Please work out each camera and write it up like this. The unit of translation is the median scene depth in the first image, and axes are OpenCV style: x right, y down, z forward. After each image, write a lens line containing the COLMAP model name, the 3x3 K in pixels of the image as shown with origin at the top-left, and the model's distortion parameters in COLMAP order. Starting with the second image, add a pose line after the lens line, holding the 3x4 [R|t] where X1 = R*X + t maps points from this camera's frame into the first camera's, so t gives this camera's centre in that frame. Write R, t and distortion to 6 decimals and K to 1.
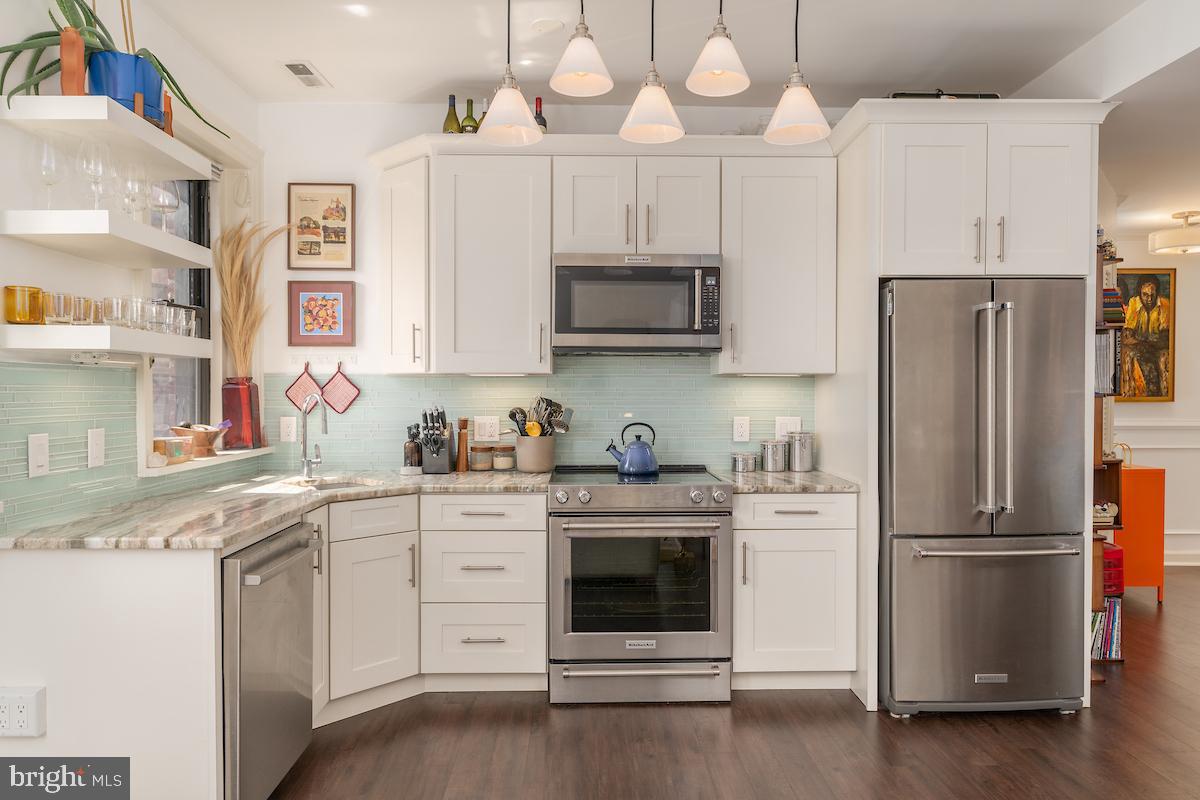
lens RADIAL K [[772.3, 0, 603.5], [0, 772.3, 406.1], [0, 0, 1]] dist [-0.022238, 0.009719]
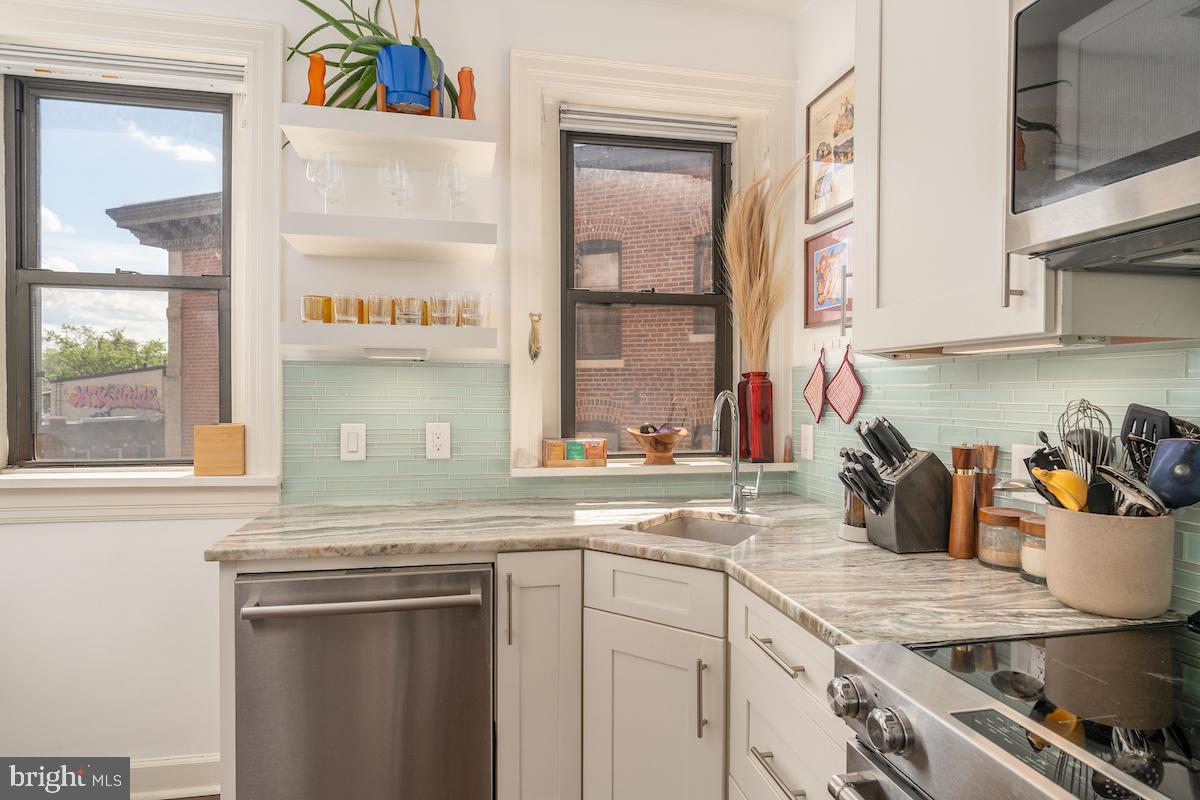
lens RADIAL K [[662.6, 0, 601.1], [0, 662.6, 396.6], [0, 0, 1]] dist [0.002962, 0.000175]
pose [[0.198489, 0.008152, -0.980069, 0.173794], [-0.029760, 0.999554, 0.002287, -0.008693], [0.979651, 0.028713, 0.198643, 0.694021]]
